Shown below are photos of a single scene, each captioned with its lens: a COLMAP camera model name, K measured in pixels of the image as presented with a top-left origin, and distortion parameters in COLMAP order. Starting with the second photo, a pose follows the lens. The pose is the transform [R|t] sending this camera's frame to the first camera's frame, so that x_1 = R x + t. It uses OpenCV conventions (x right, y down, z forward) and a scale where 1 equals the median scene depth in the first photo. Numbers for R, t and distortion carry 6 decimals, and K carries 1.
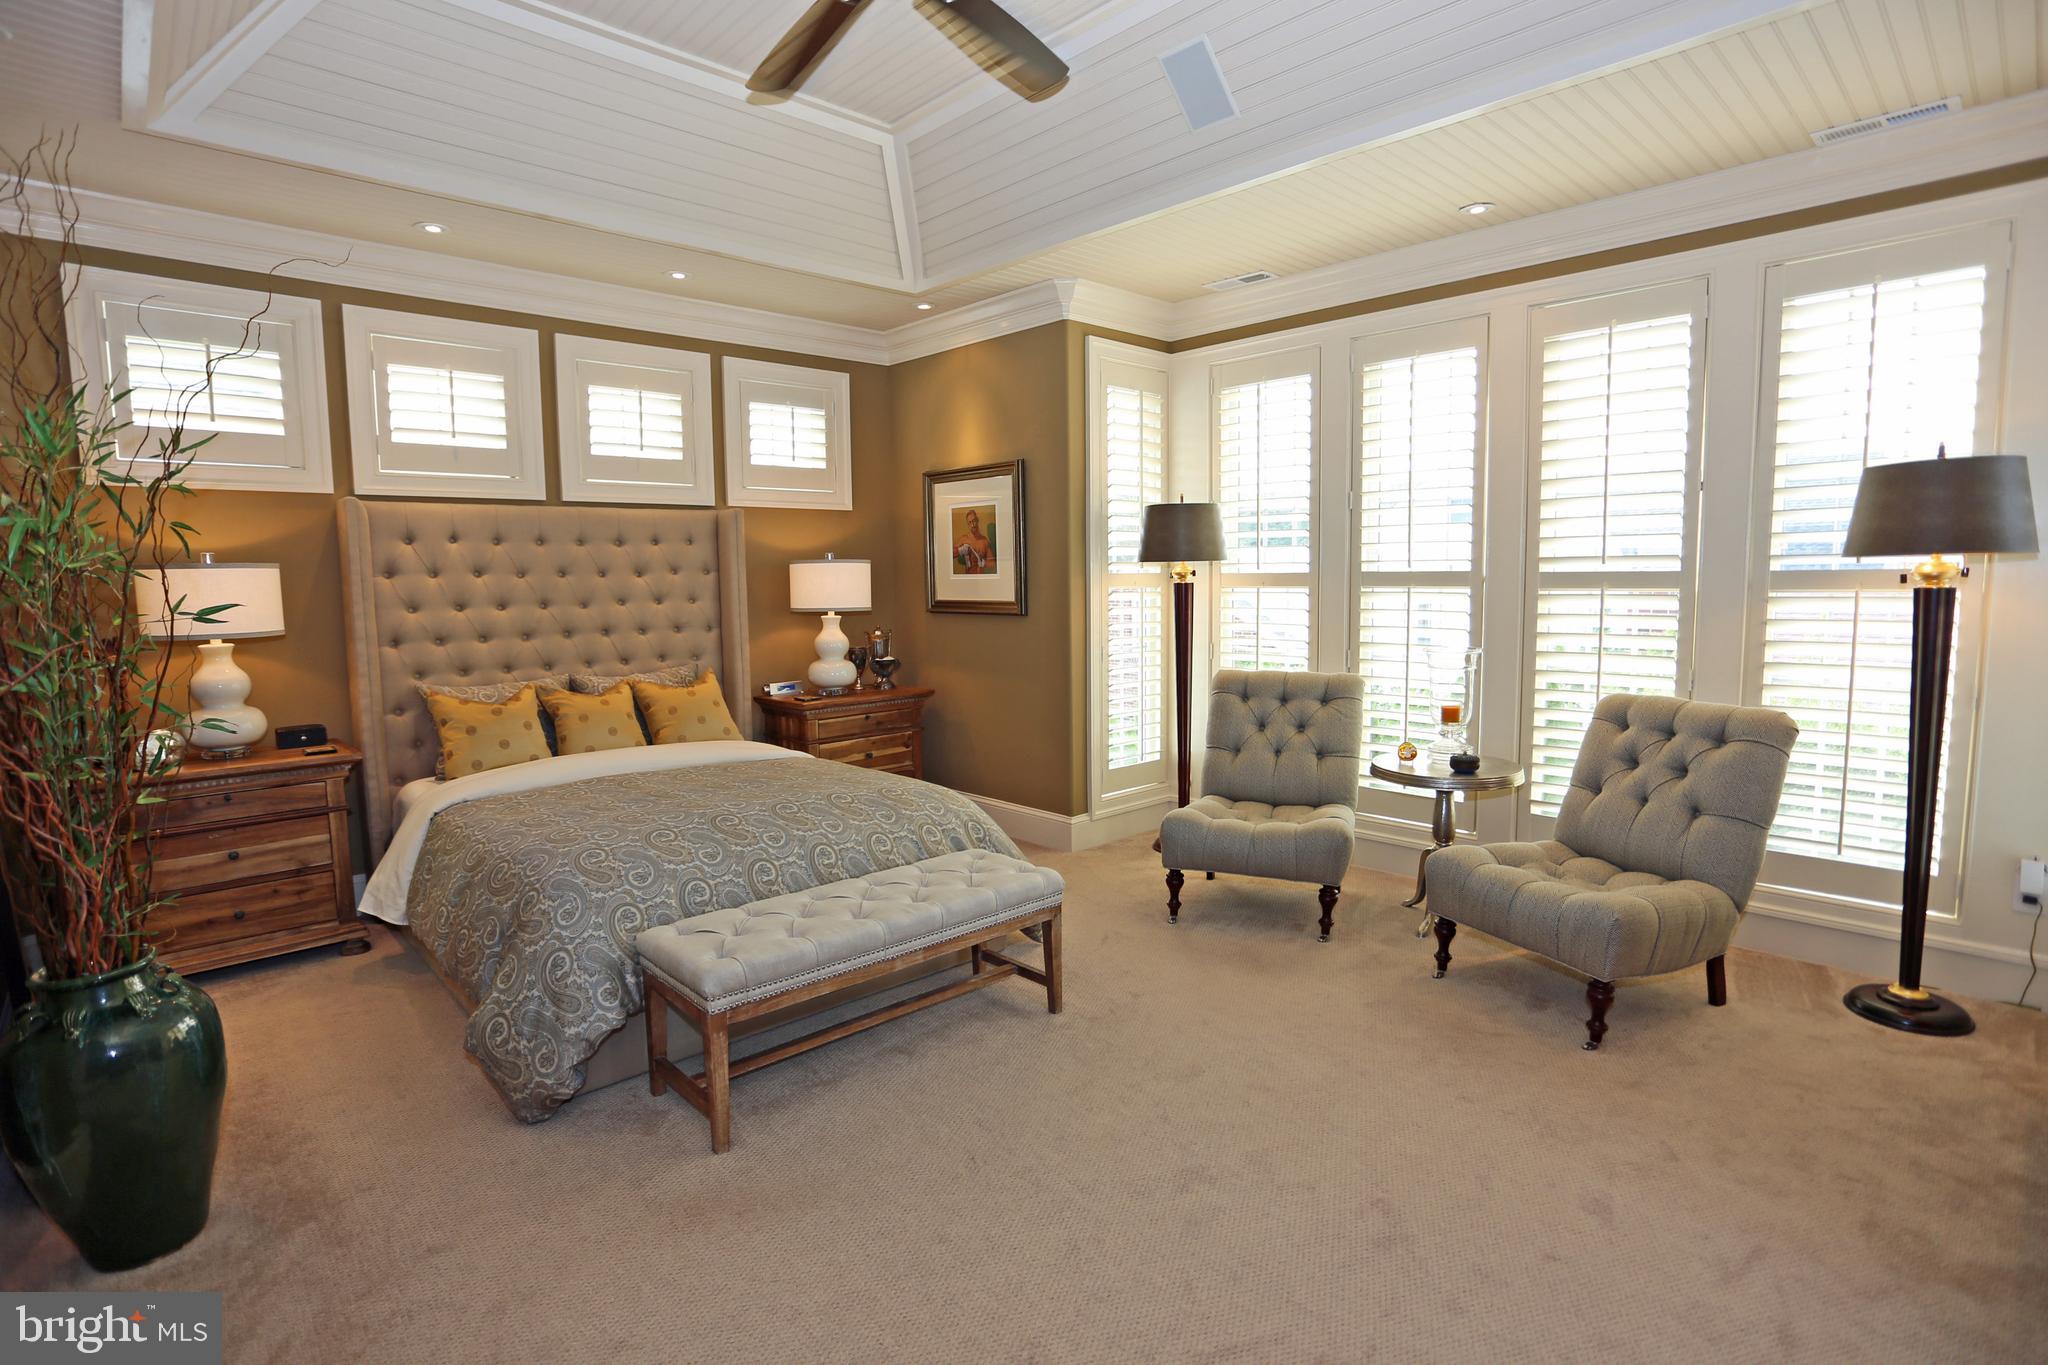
lens RADIAL K [[1002.8, 0, 1022.6], [0, 1002.8, 672.2], [0, 0, 1]] dist [-0.074960, 0.032493]
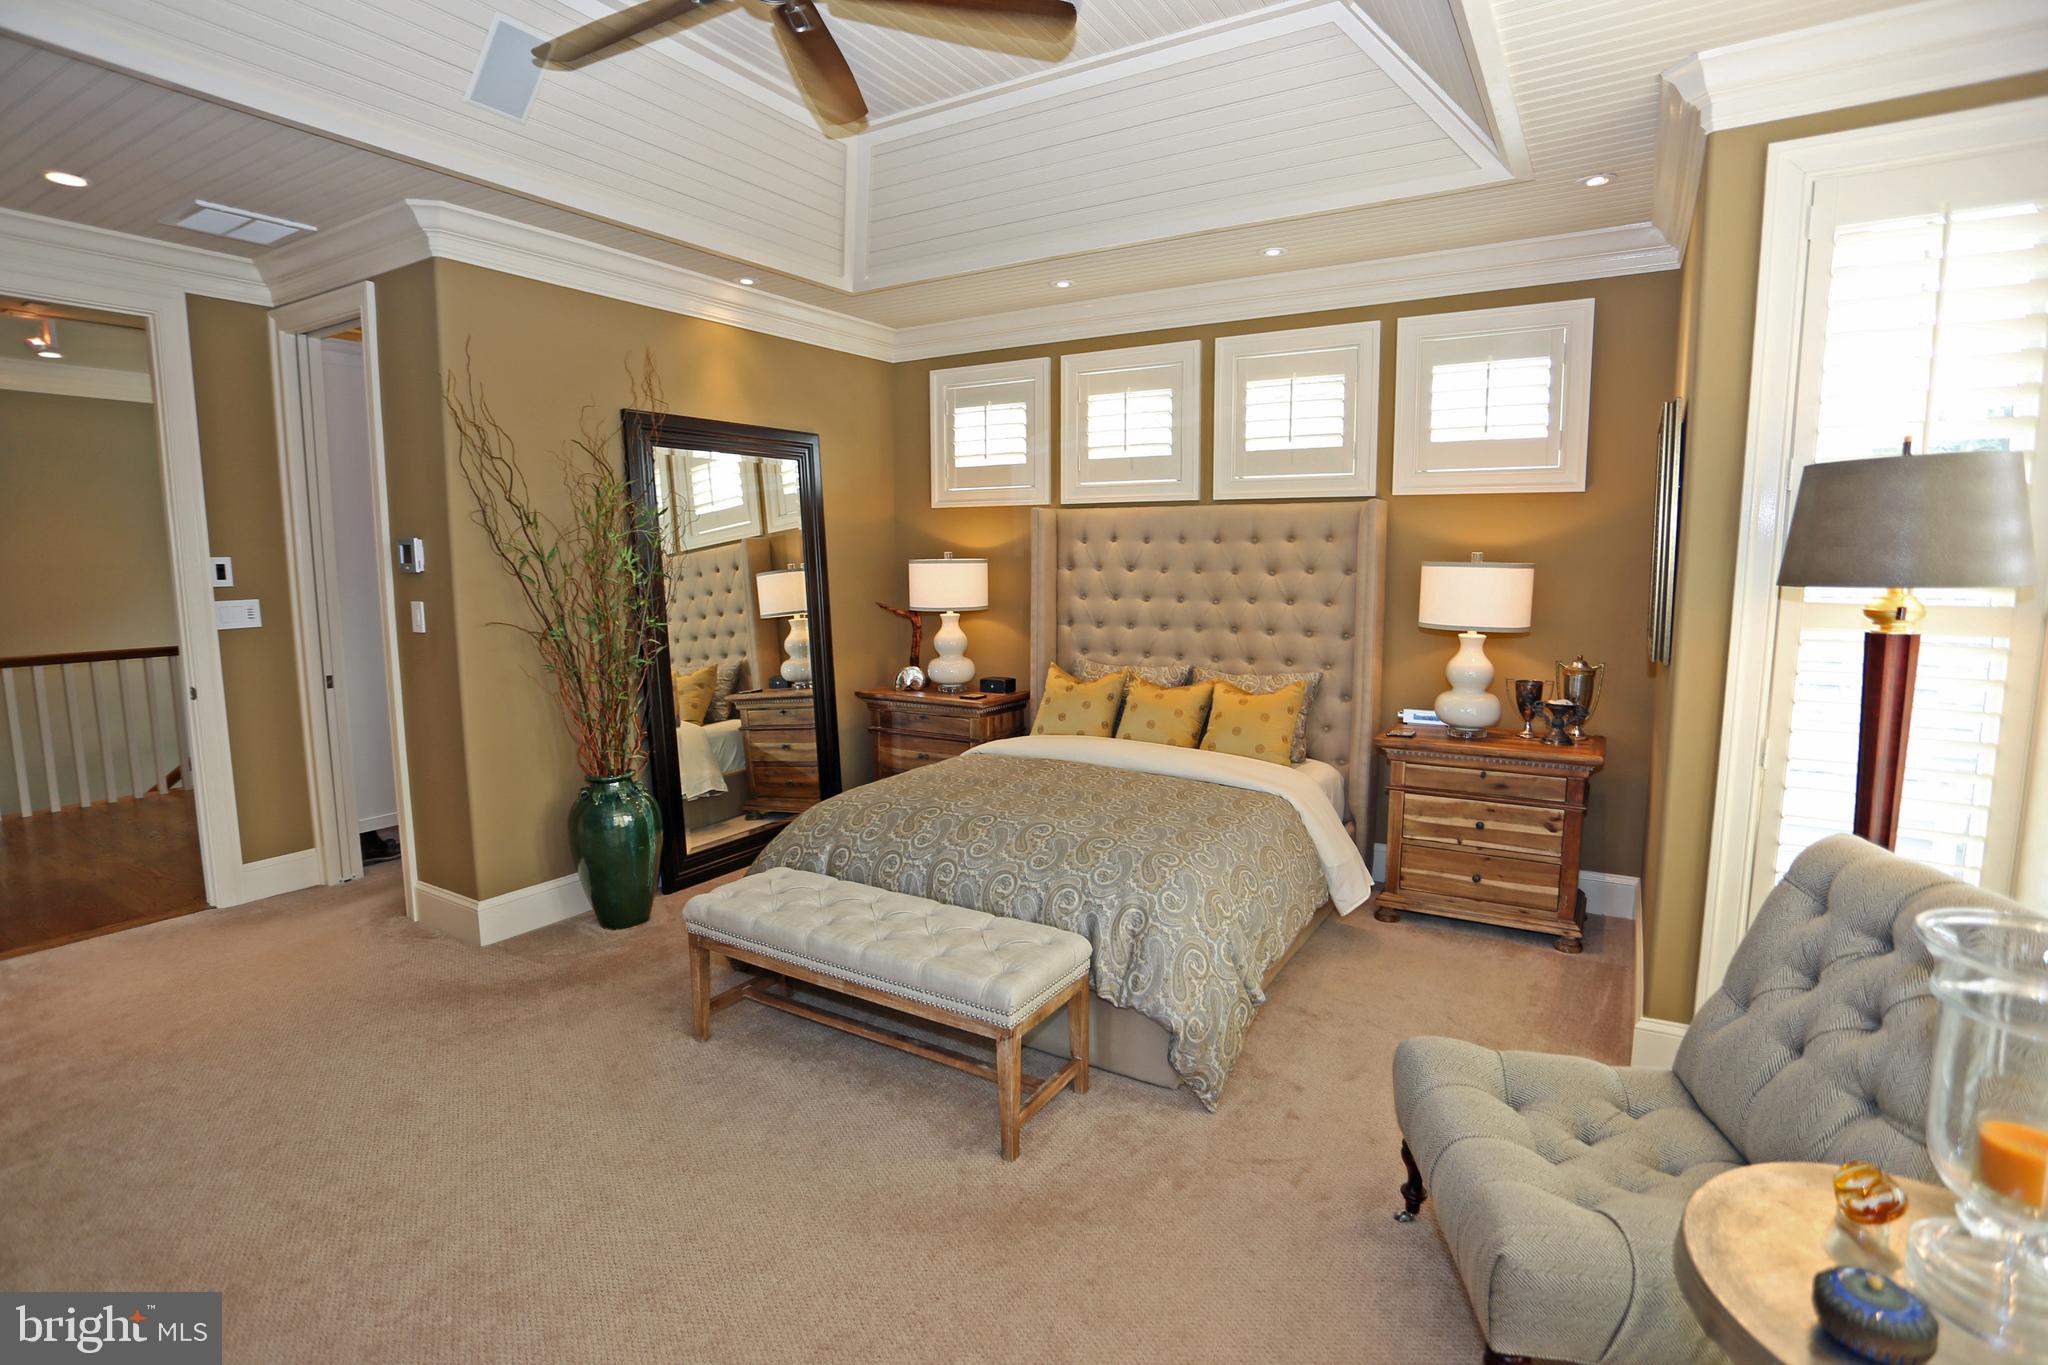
lens RADIAL K [[1002.8, 0, 1022.6], [0, 1002.8, 672.2], [0, 0, 1]] dist [-0.074960, 0.032493]
pose [[0.251953, 0.114872, -0.960897, 0.521912], [-0.101941, 0.990556, 0.091688, -0.071058], [0.962355, 0.074854, 0.261284, 0.554887]]
